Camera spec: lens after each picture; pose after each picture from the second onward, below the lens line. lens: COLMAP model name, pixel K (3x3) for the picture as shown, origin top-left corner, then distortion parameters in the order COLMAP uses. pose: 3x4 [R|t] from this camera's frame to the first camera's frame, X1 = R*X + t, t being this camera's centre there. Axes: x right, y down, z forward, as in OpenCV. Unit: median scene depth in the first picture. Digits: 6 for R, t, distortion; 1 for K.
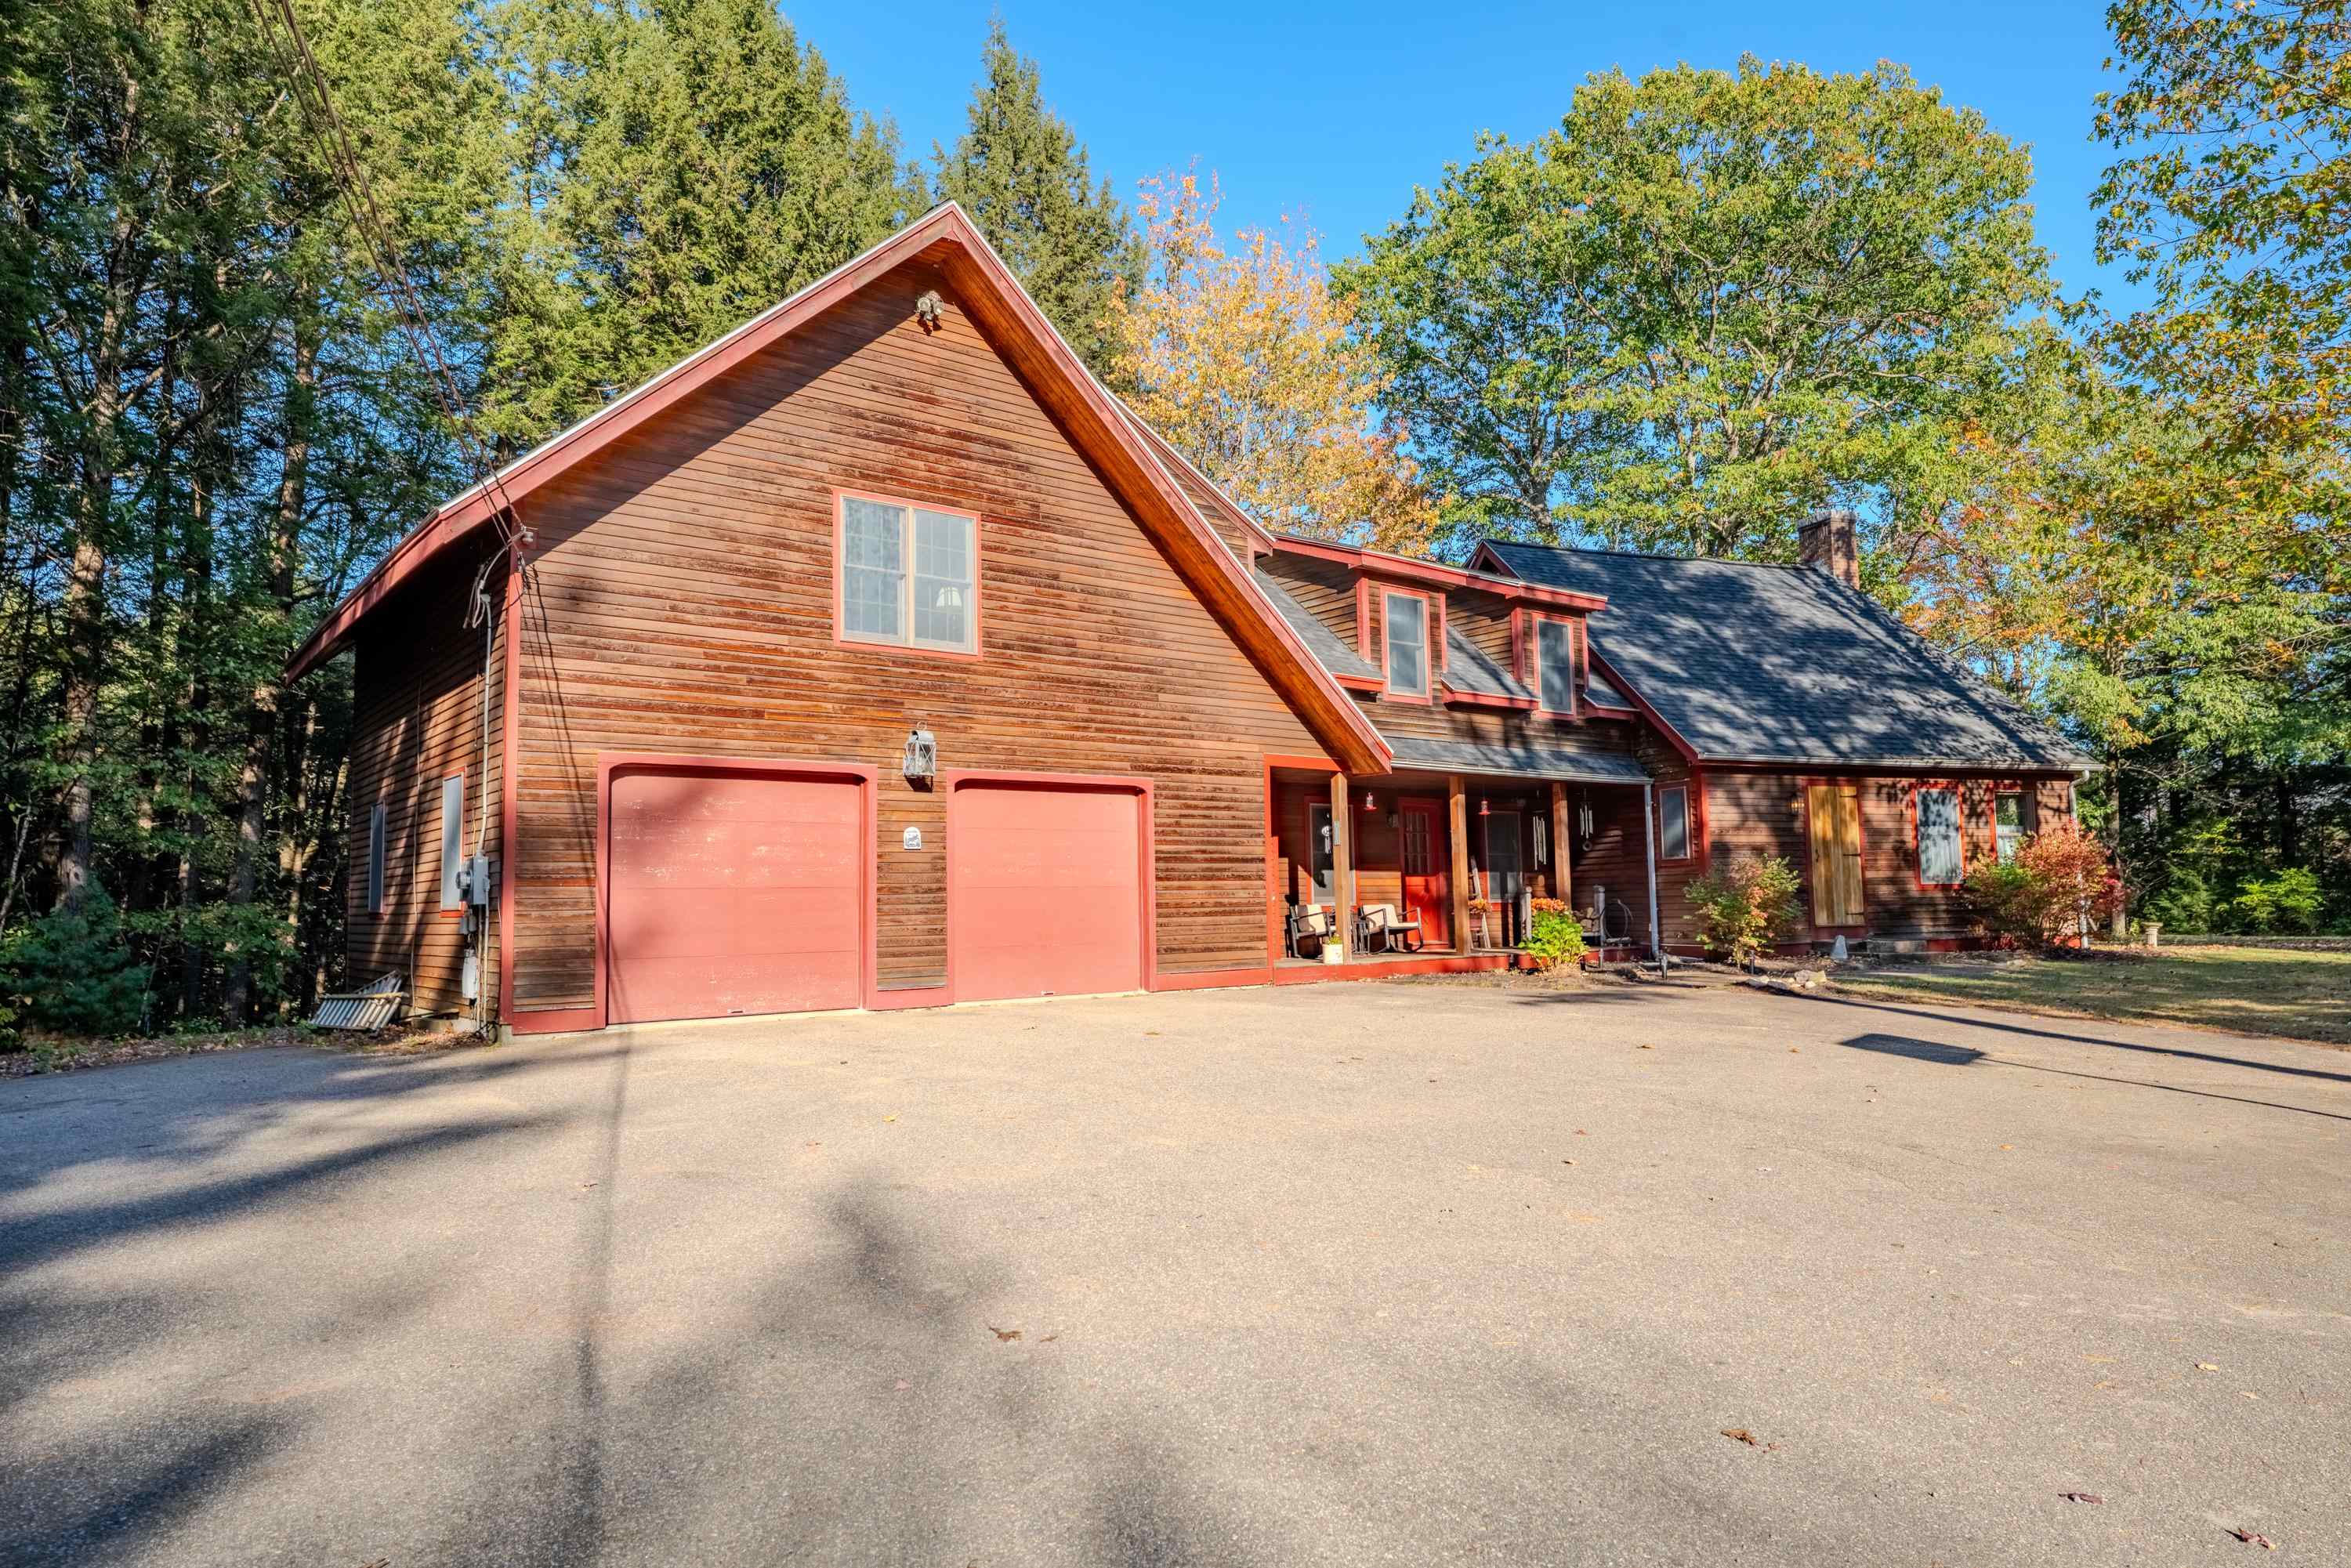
lens RADIAL K [[1419.5, 0, 1174.5], [0, 1419.5, 787.3], [0, 0, 1]] dist [0.001220, 0.000075]
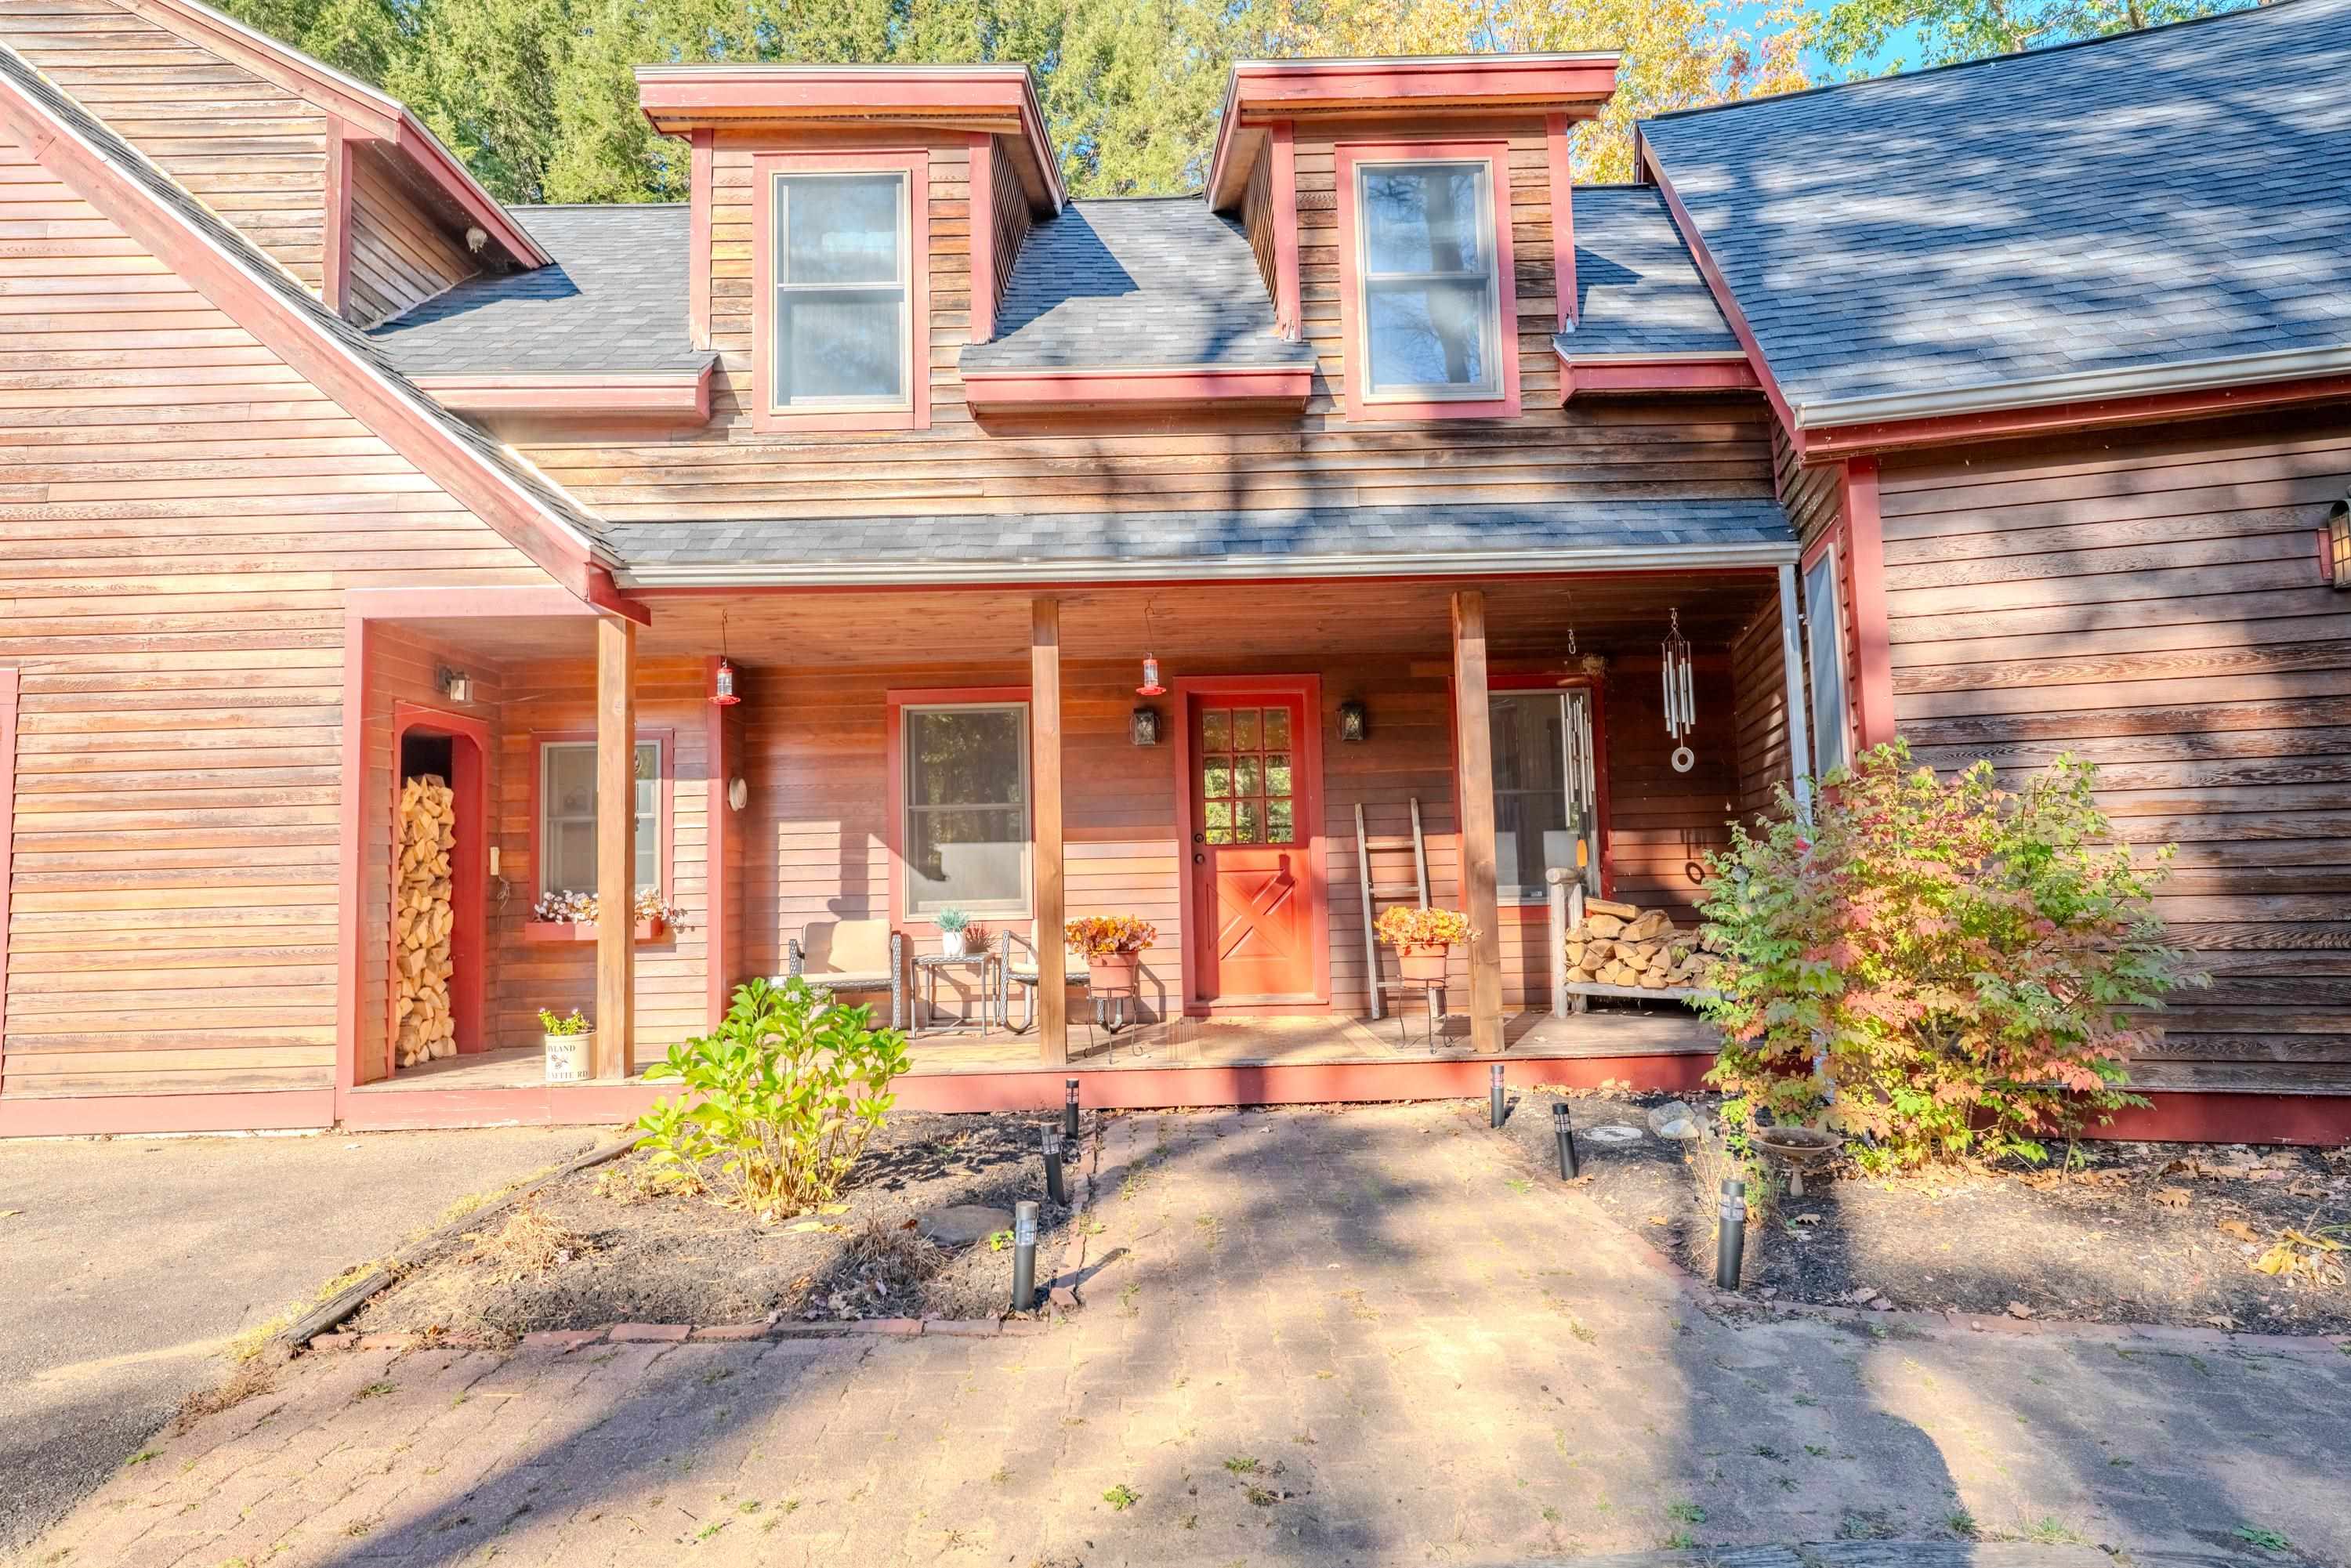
lens RADIAL K [[1232.0, 0, 1175.7], [0, 1232.0, 775.8], [0, 0, 1]] dist [-0.004666, -0.000485]
pose [[0.794599, -0.055343, -0.604607, 0.399546], [0.065887, 0.997816, -0.004744, 0.041565], [0.603549, -0.036066, 0.796510, 0.699207]]
